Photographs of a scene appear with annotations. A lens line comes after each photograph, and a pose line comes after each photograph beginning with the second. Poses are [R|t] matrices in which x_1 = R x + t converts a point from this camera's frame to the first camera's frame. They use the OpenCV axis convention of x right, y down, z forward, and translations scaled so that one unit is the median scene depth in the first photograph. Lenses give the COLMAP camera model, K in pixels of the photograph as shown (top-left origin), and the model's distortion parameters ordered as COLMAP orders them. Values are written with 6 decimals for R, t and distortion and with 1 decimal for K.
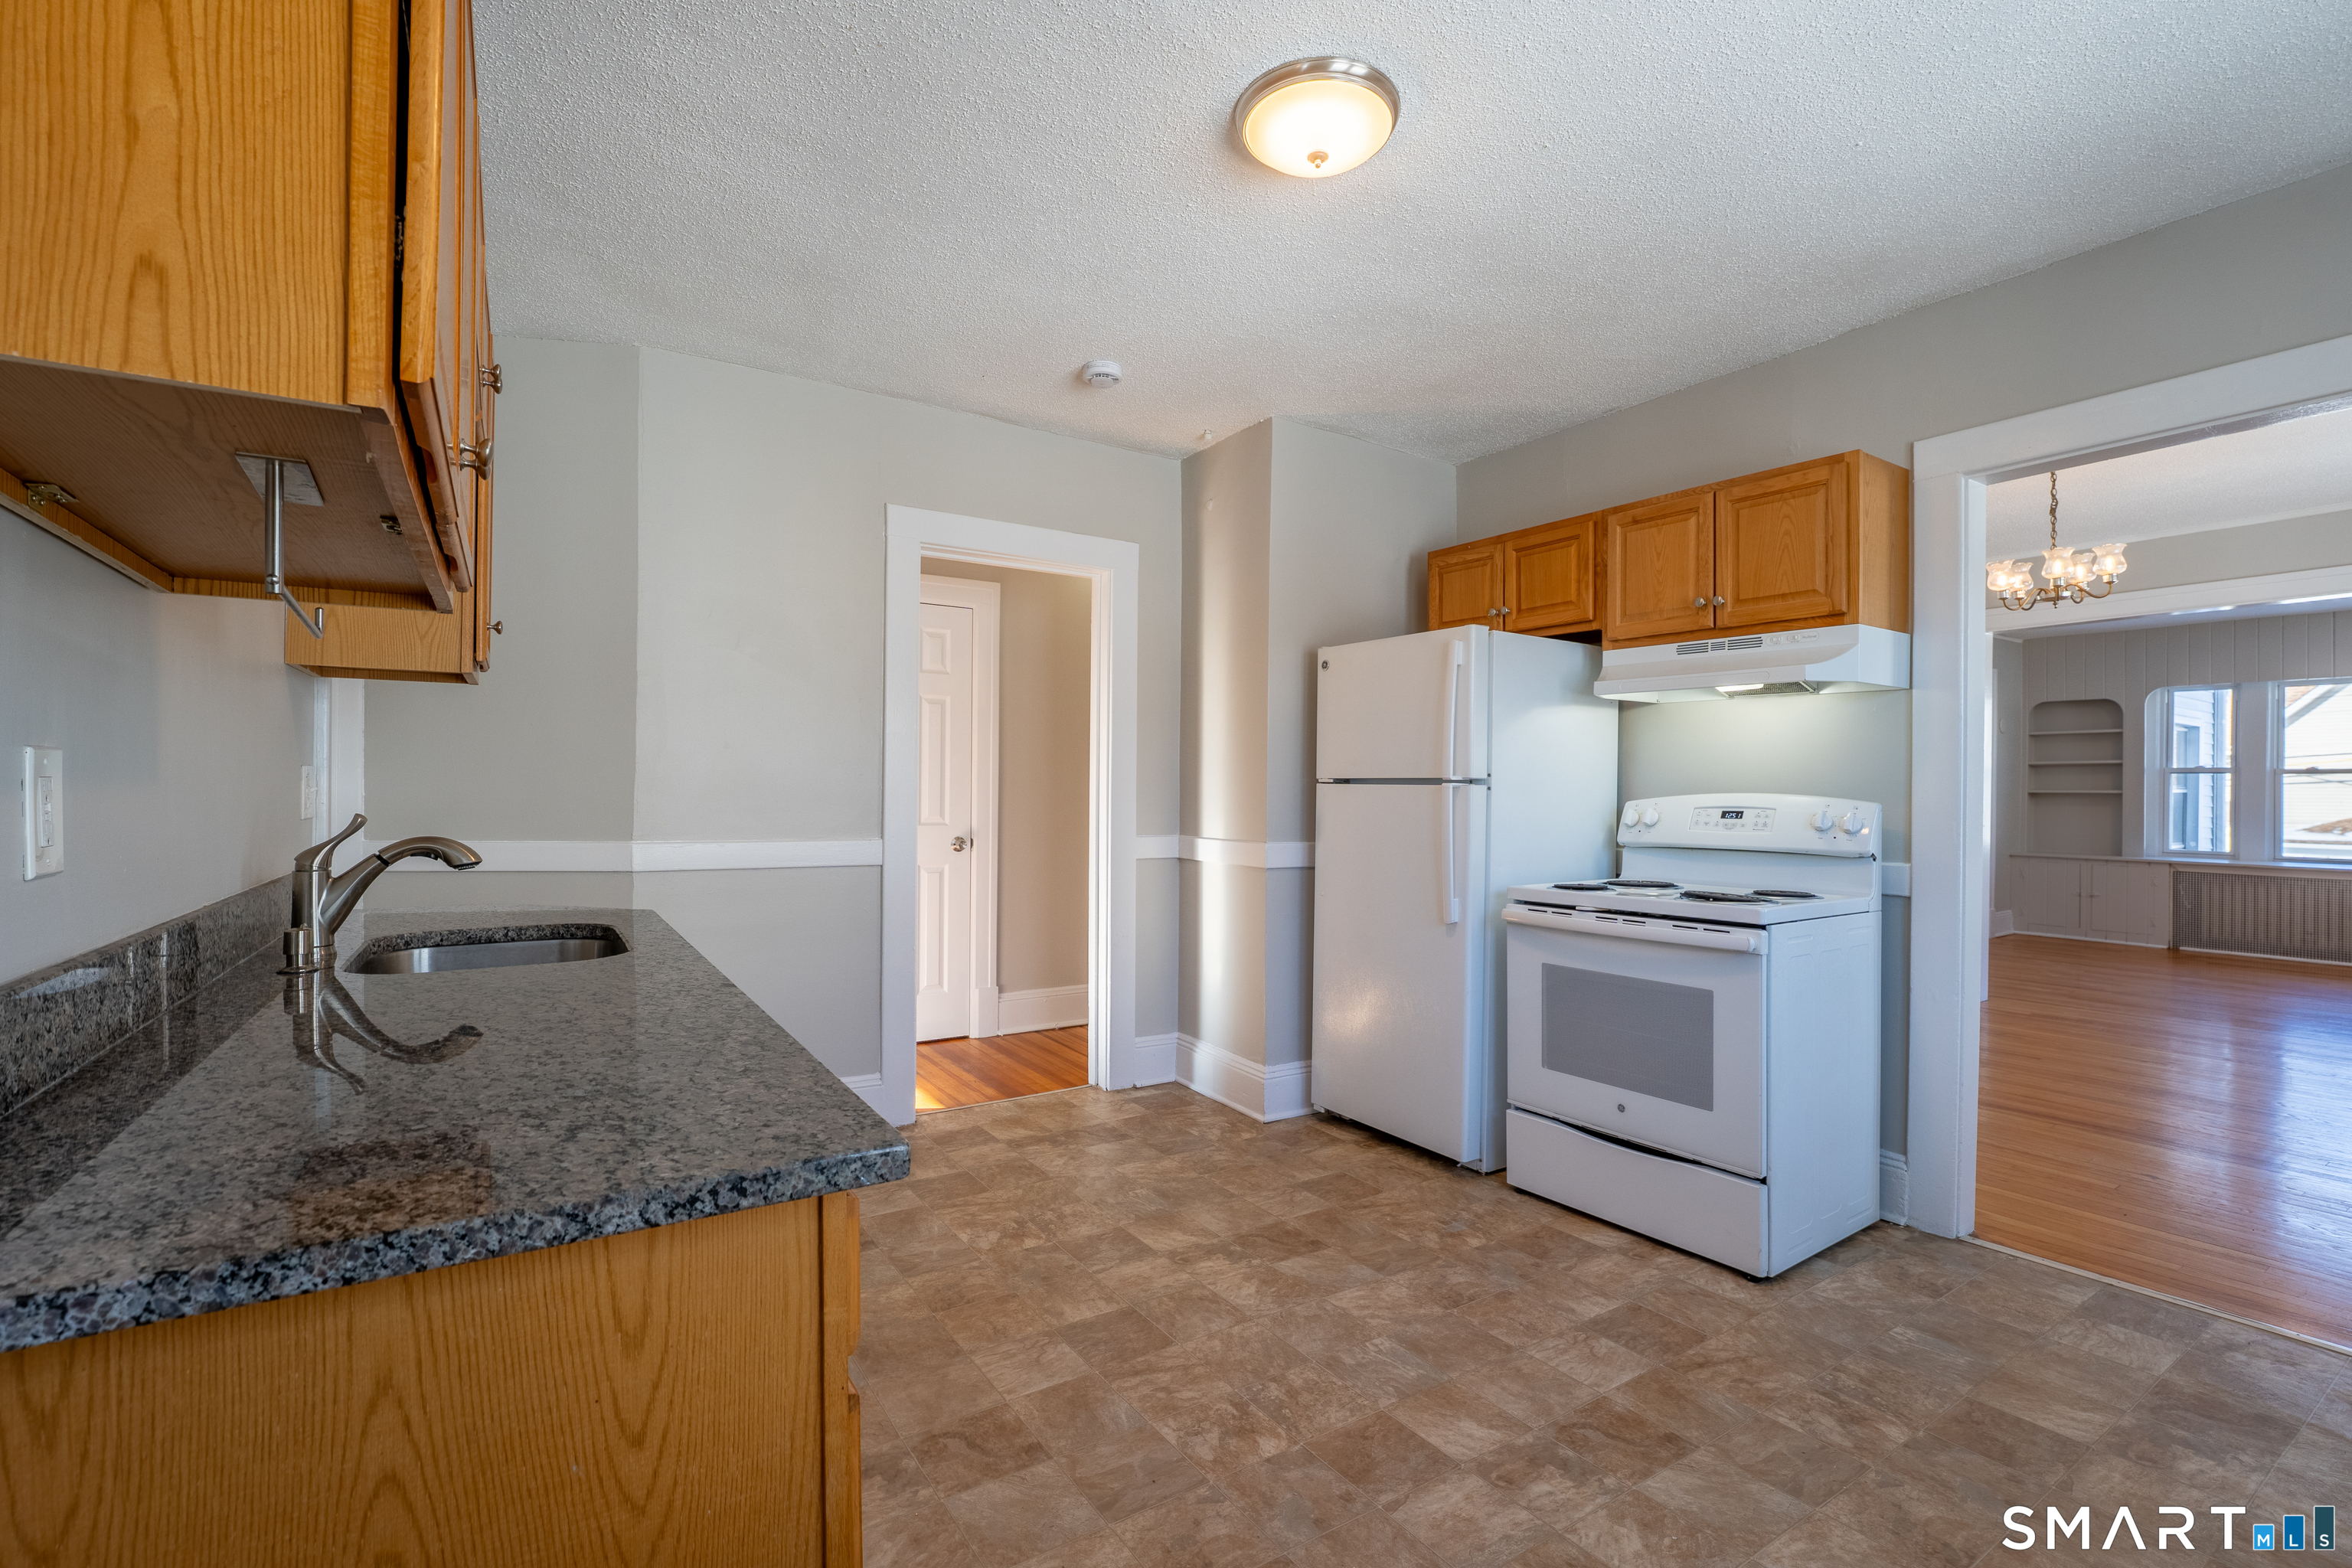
lens RADIAL K [[1045.8, 0, 1179.3], [0, 1045.8, 786.4], [0, 0, 1]] dist [-0.013175, 0.000371]
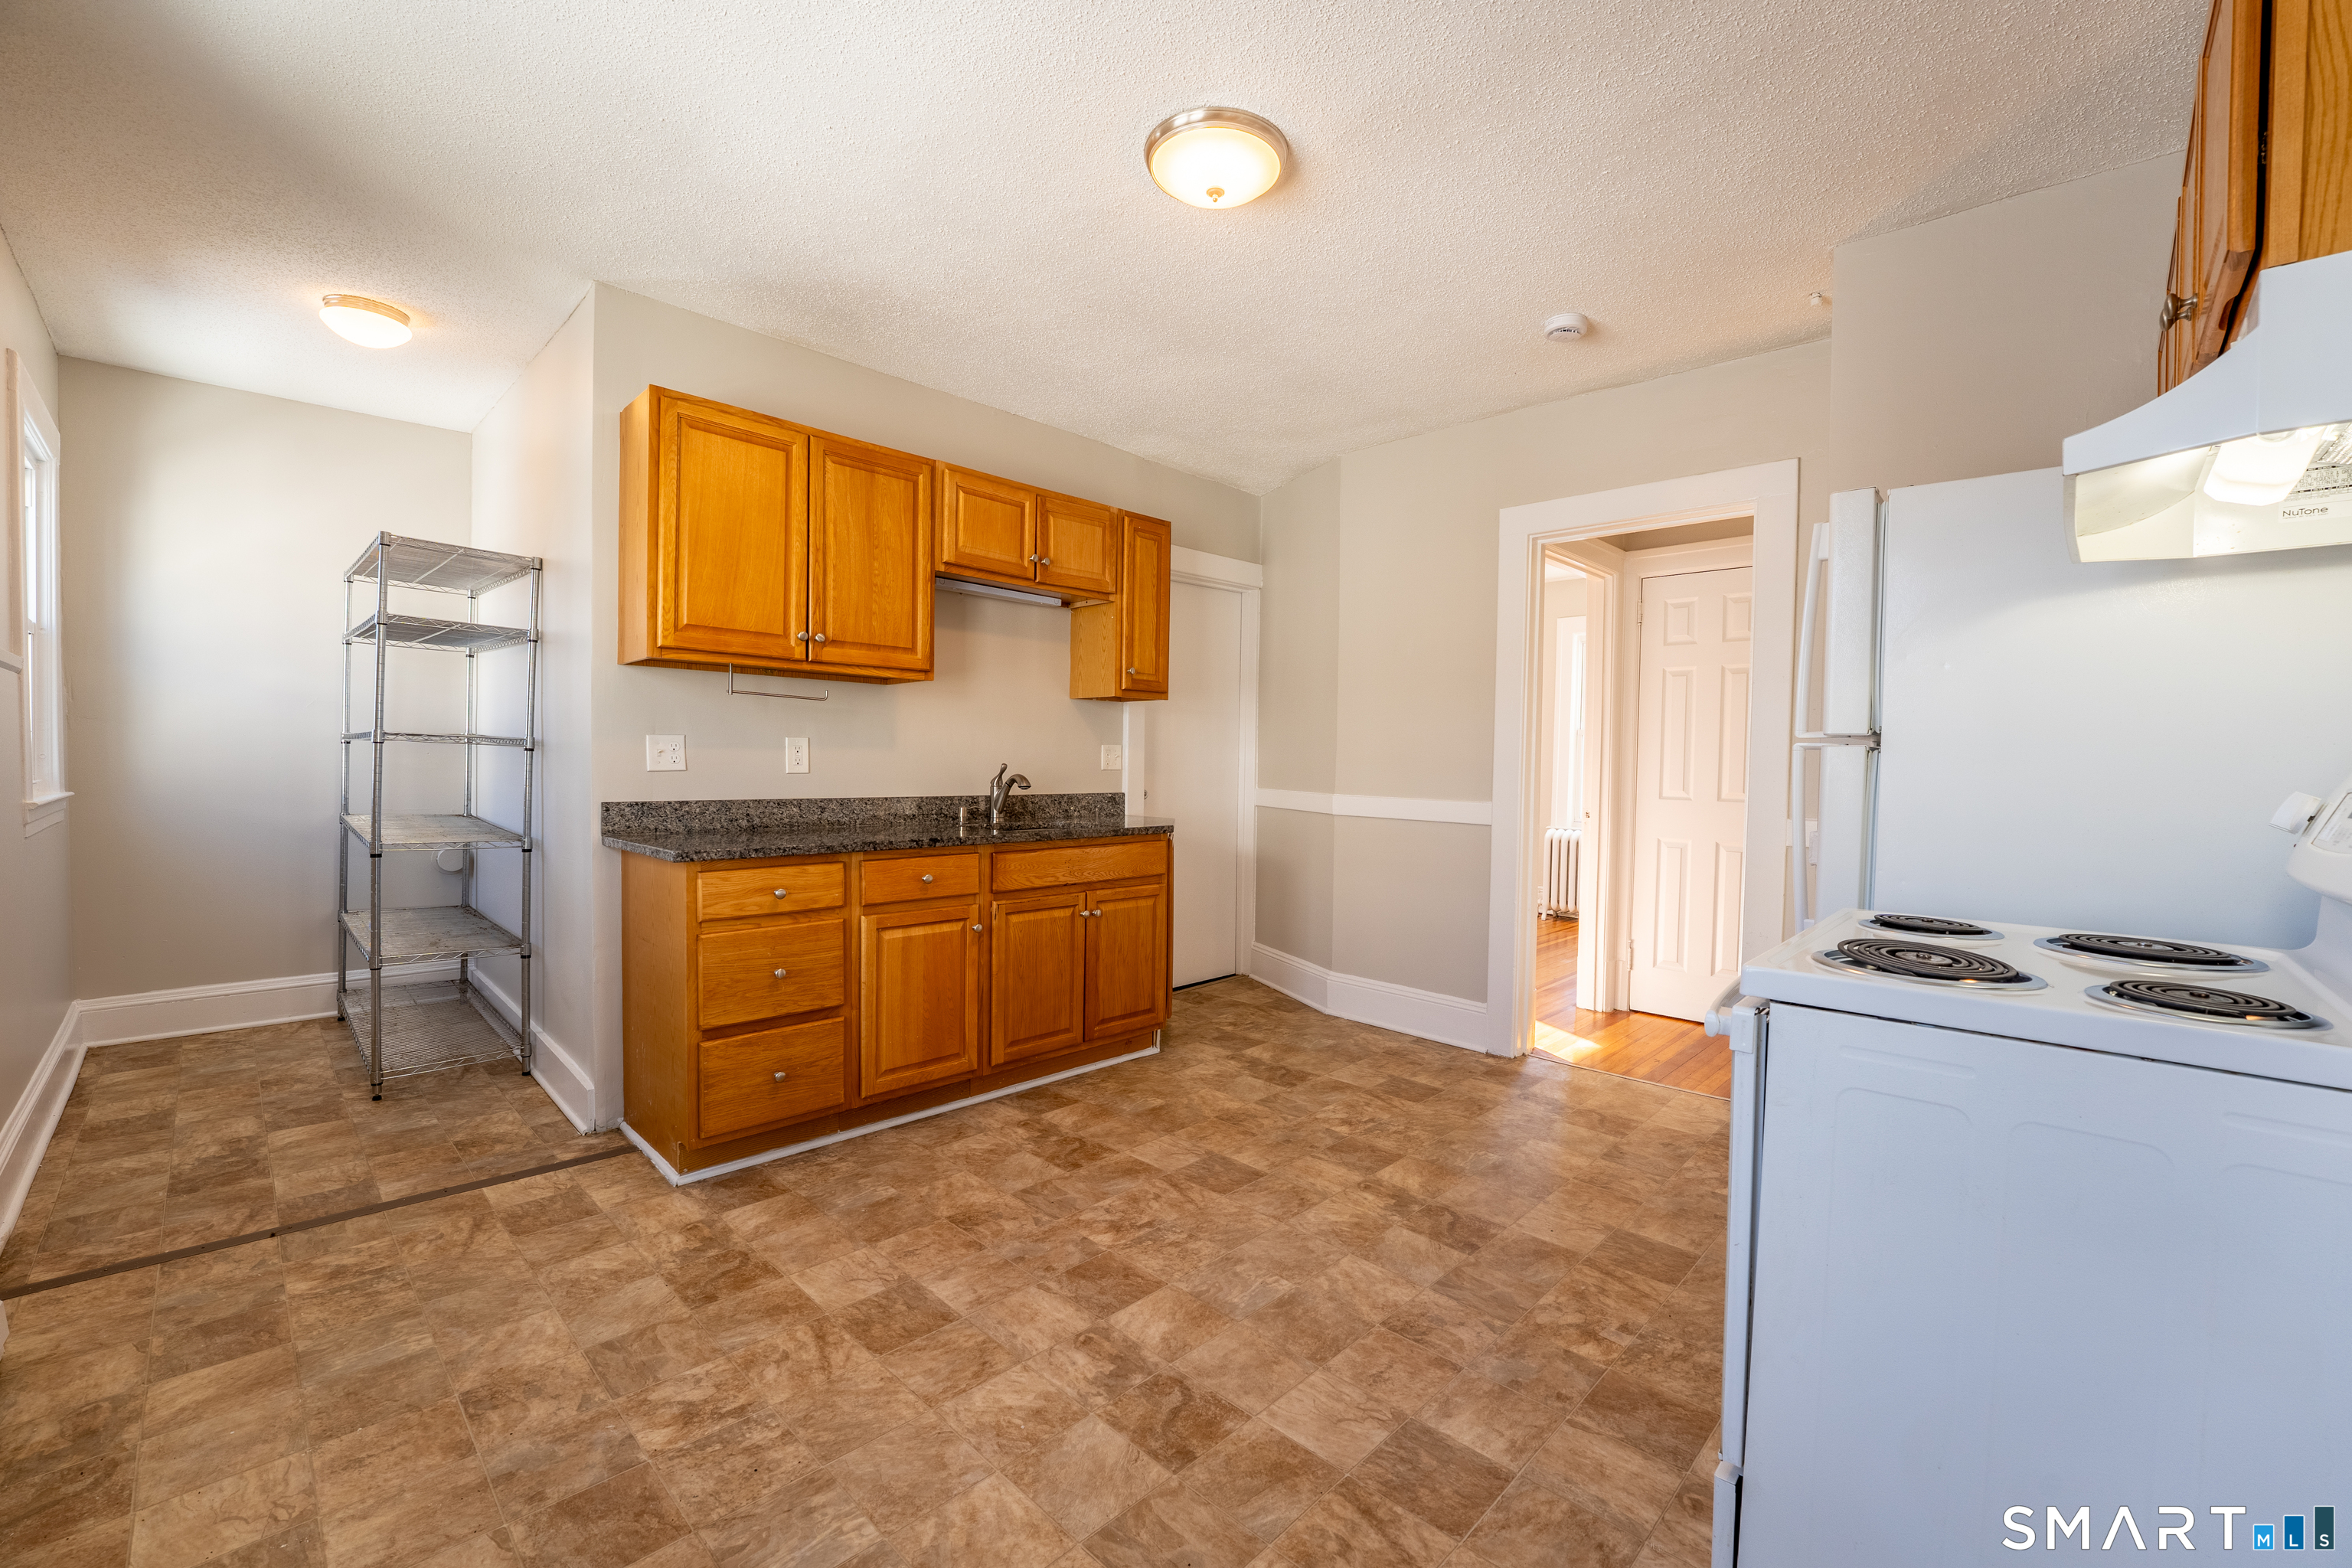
lens RADIAL K [[962.4, 0, 1173.3], [0, 962.4, 783.3], [0, 0, 1]] dist [-0.022264, 0.000351]
pose [[0.217112, 0.018956, -0.975963, 0.865463], [-0.012828, 0.999780, 0.016565, 0.021372], [0.976063, 0.008923, 0.217307, 0.549390]]
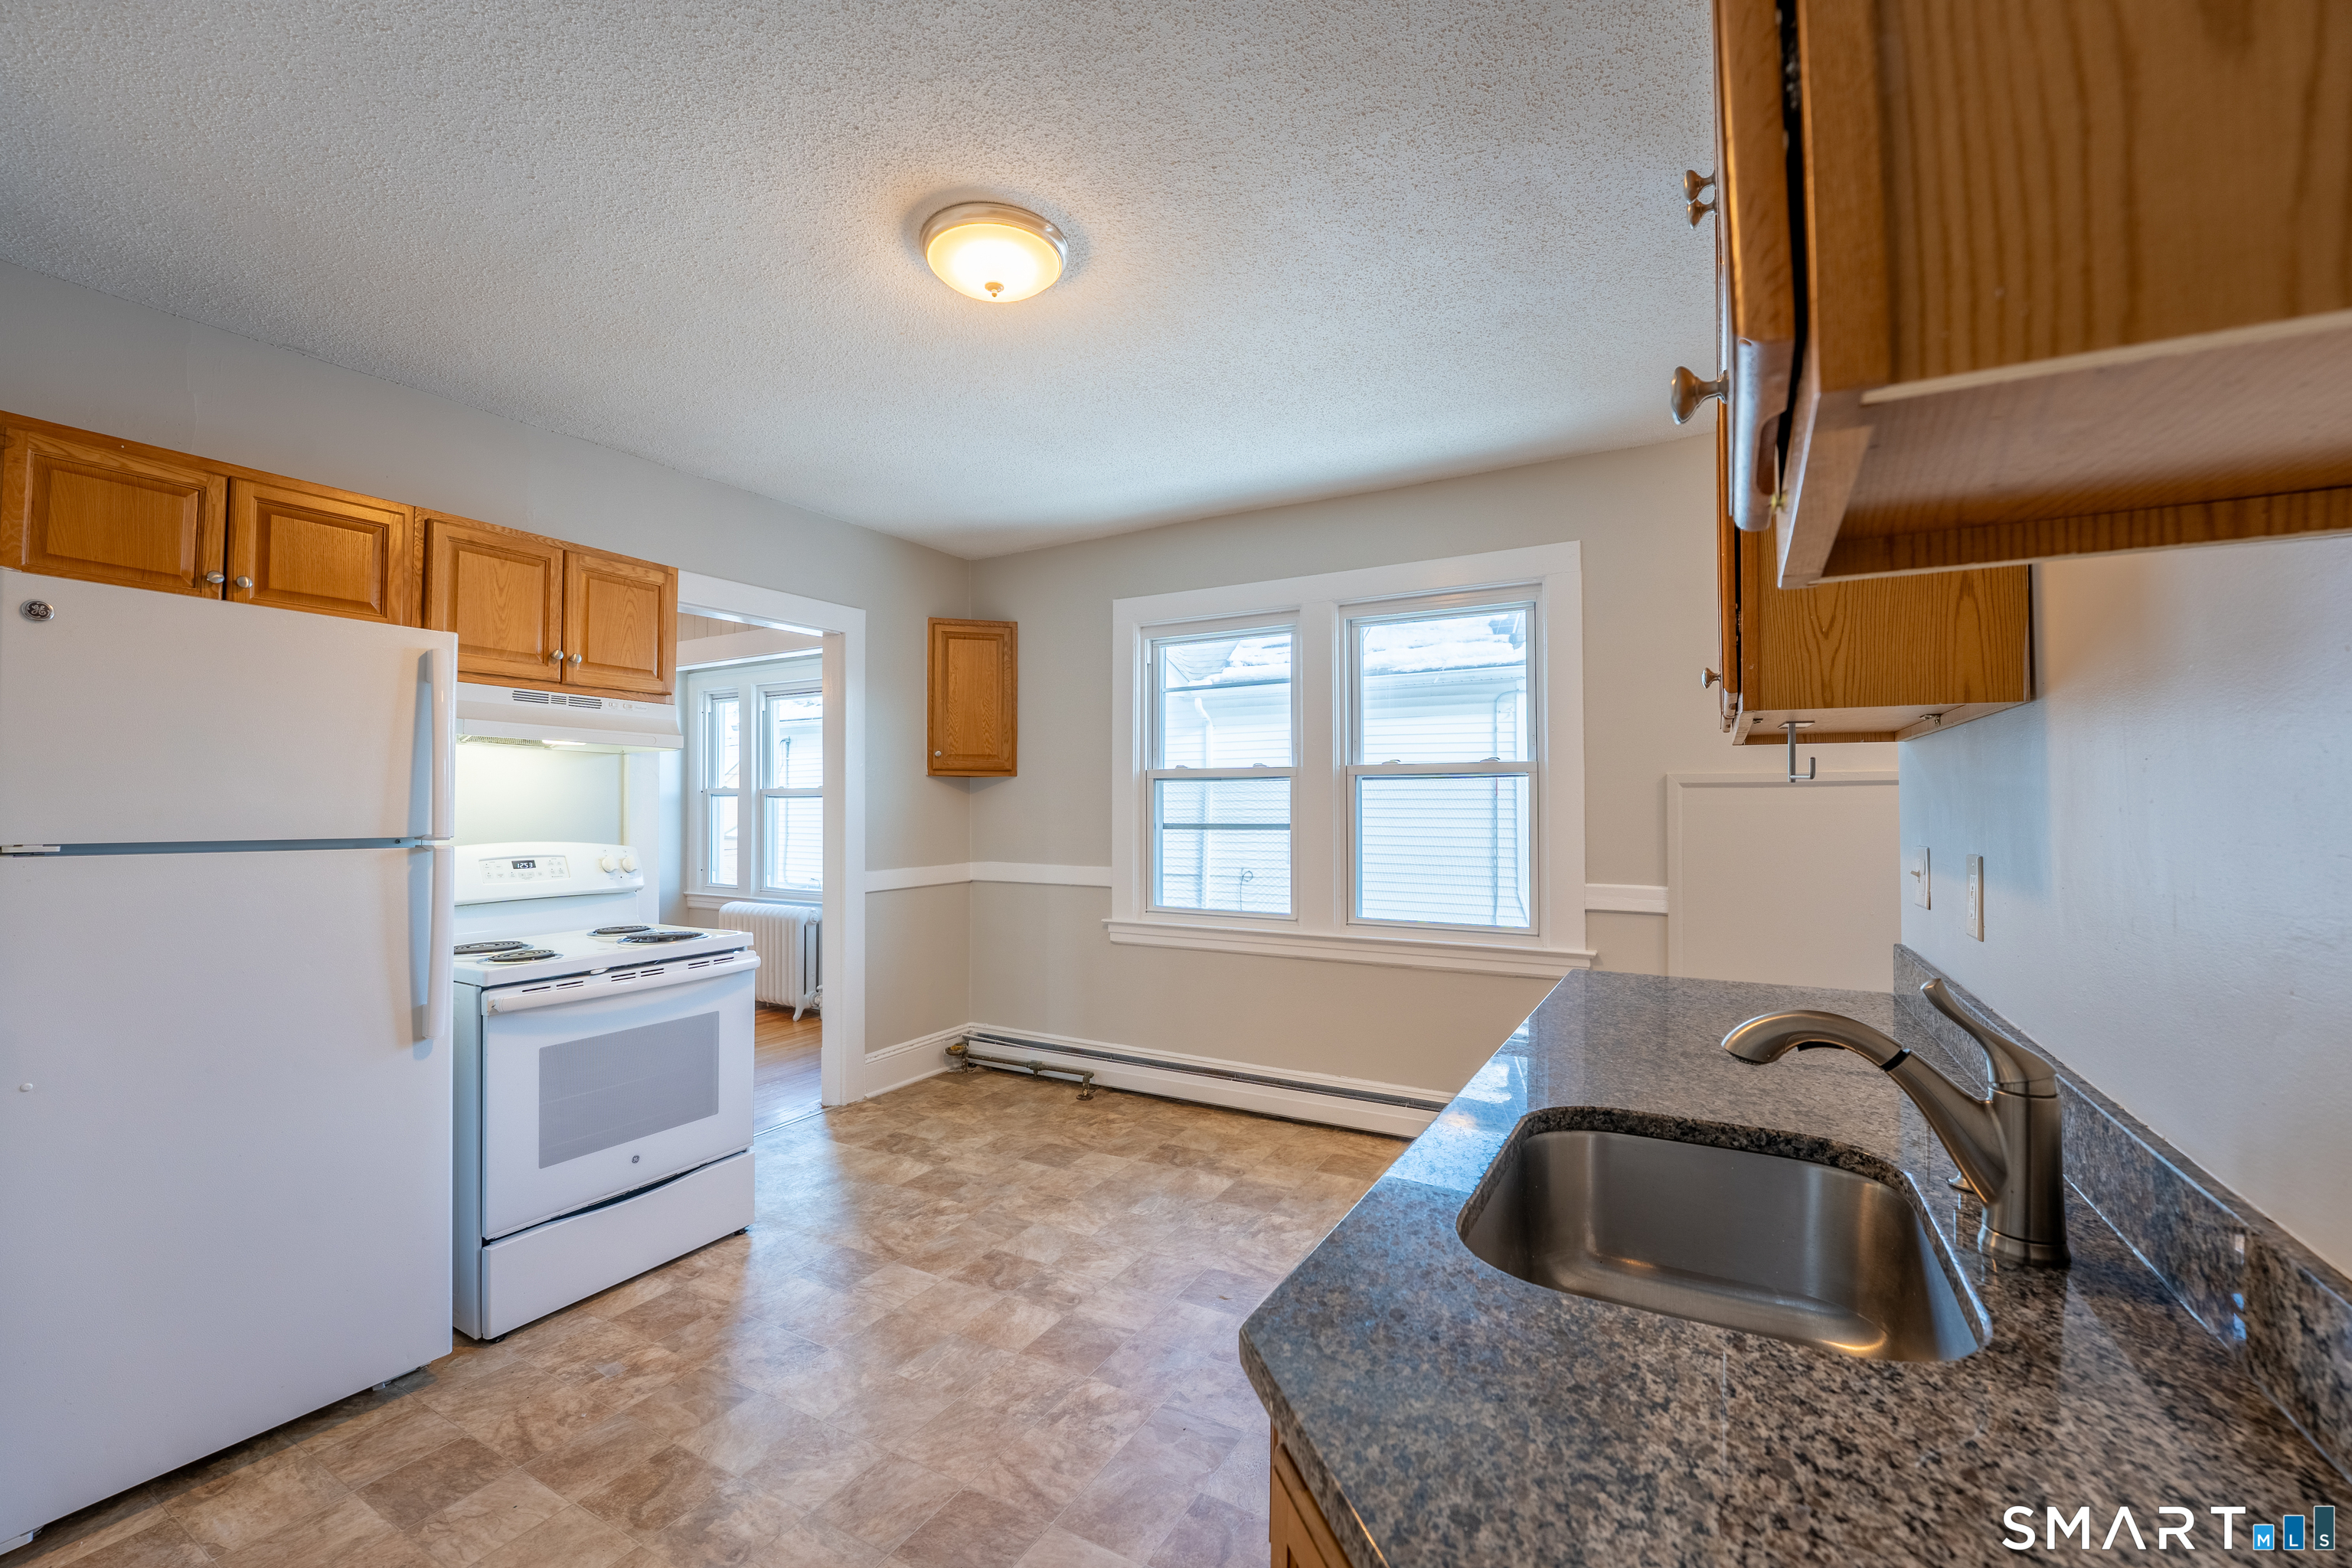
lens RADIAL K [[962.4, 0, 1173.3], [0, 962.4, 783.3], [0, 0, 1]] dist [-0.022264, 0.000351]
pose [[-0.460752, 0.014892, 0.887404, -0.647222], [-0.006348, 0.999778, -0.020074, -0.041165], [-0.887506, -0.014883, -0.460555, 0.975318]]
